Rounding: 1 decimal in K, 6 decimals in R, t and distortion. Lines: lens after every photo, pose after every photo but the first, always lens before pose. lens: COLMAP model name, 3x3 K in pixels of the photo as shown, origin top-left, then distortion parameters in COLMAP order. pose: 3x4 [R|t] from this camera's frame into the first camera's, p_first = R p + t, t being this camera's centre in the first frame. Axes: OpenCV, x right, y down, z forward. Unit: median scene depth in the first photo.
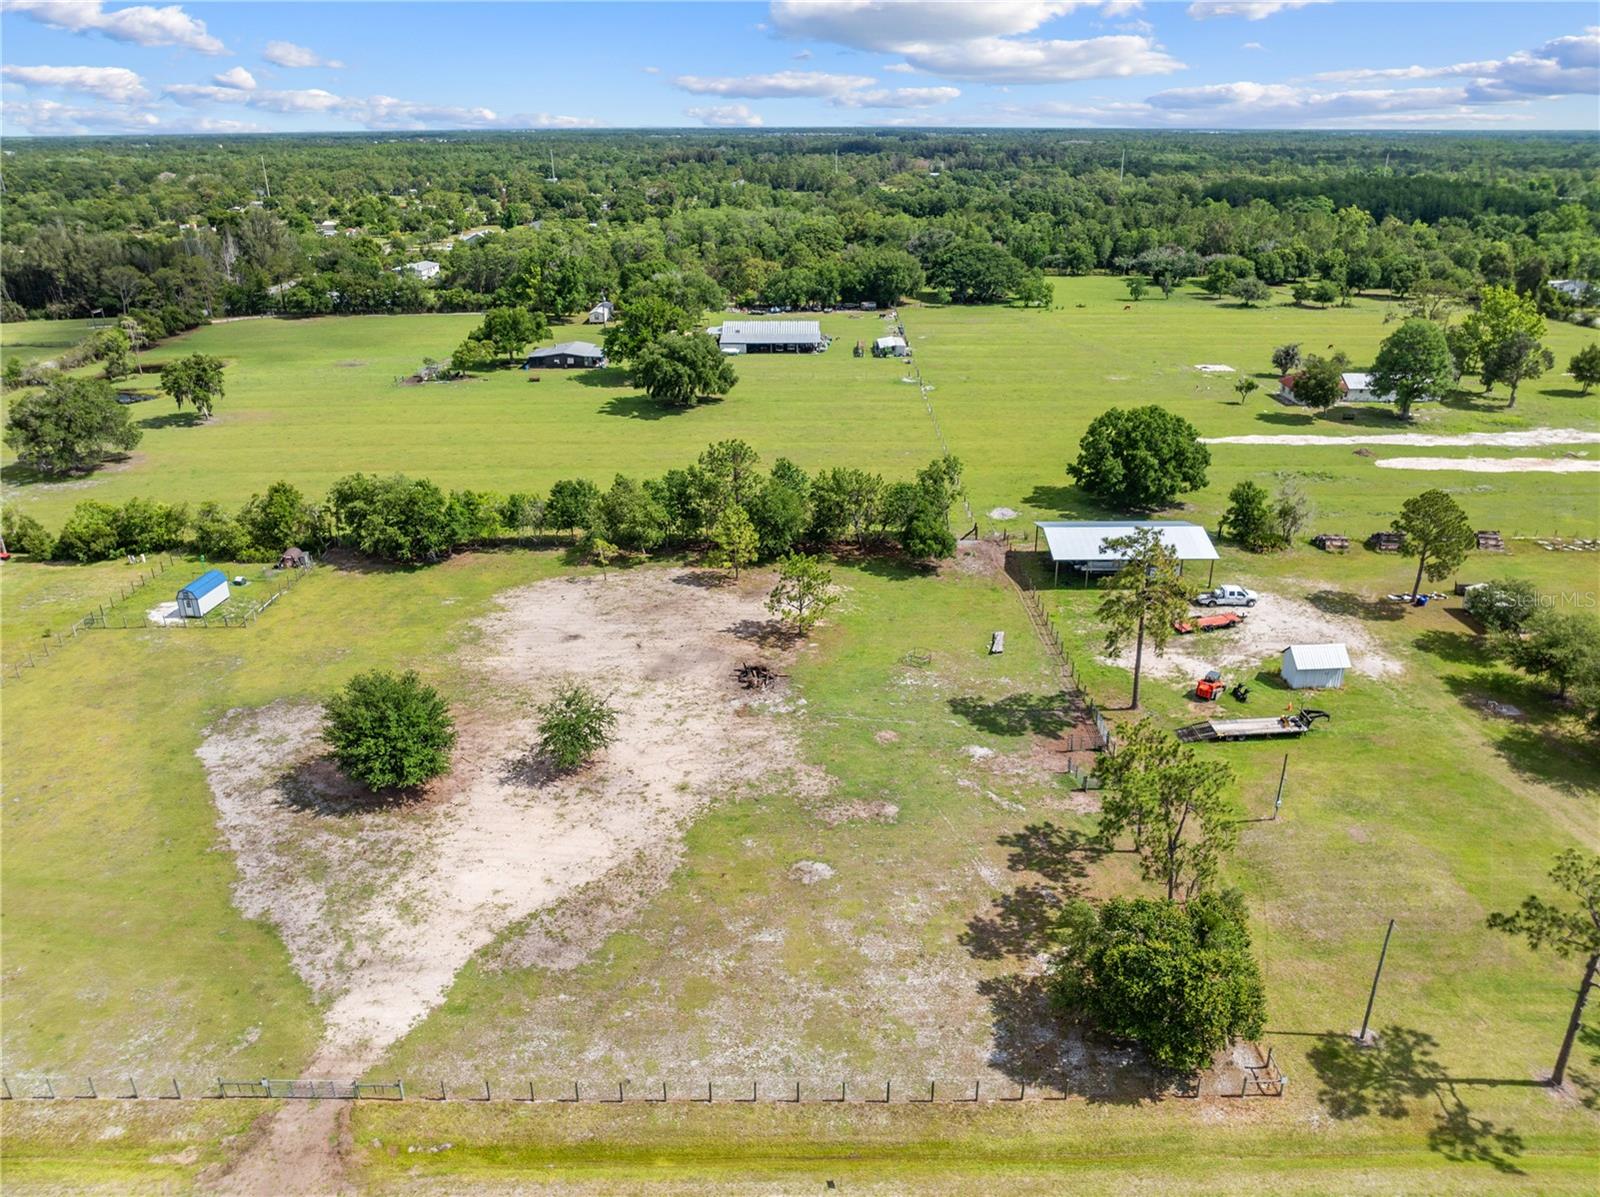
lens RADIAL K [[1123.7, 0, 807.6], [0, 1123.7, 599.2], [0, 0, 1]] dist [-0.039050, 0.007195]
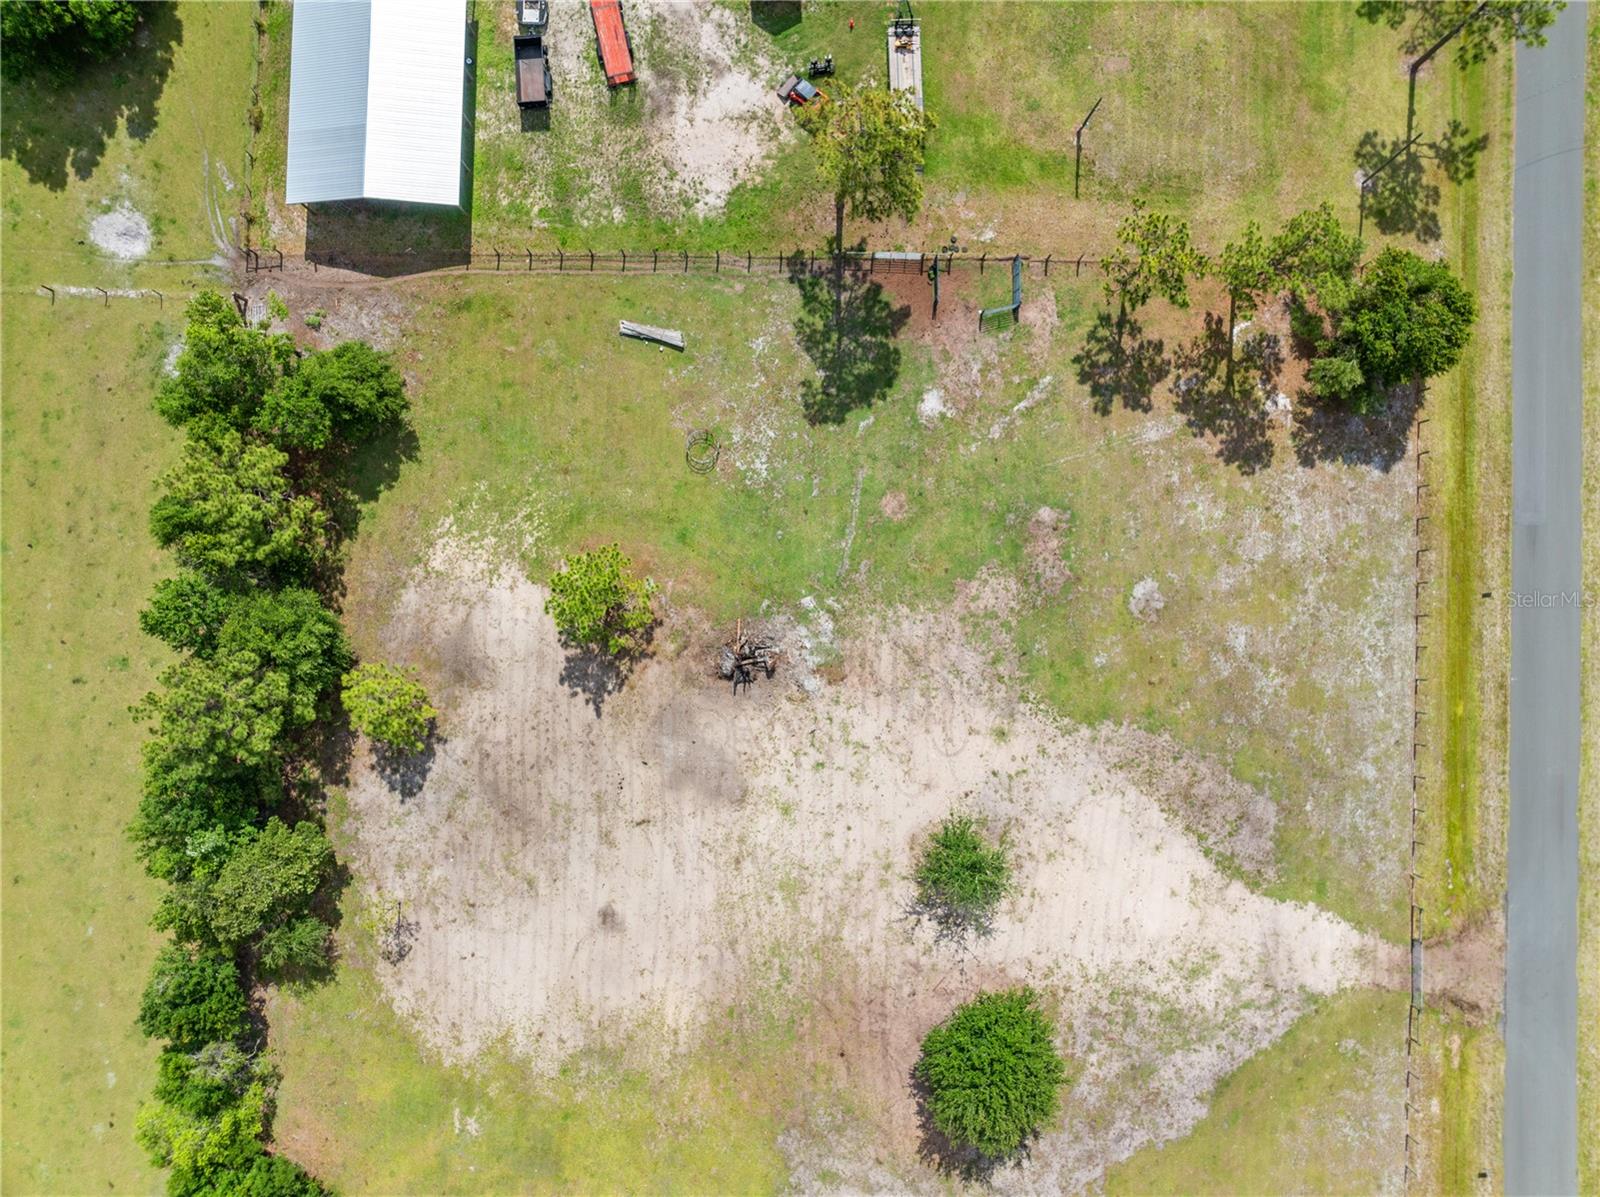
lens RADIAL K [[1123.7, 0, 851.1], [0, 1123.7, 585.5], [0, 0, 1]] dist [-0.039050, 0.007195]
pose [[0.022695, -0.999303, 0.029641, -0.019275], [0.390228, 0.036151, 0.920008, -0.776716], [-0.920438, -0.009313, 0.390777, 0.787567]]
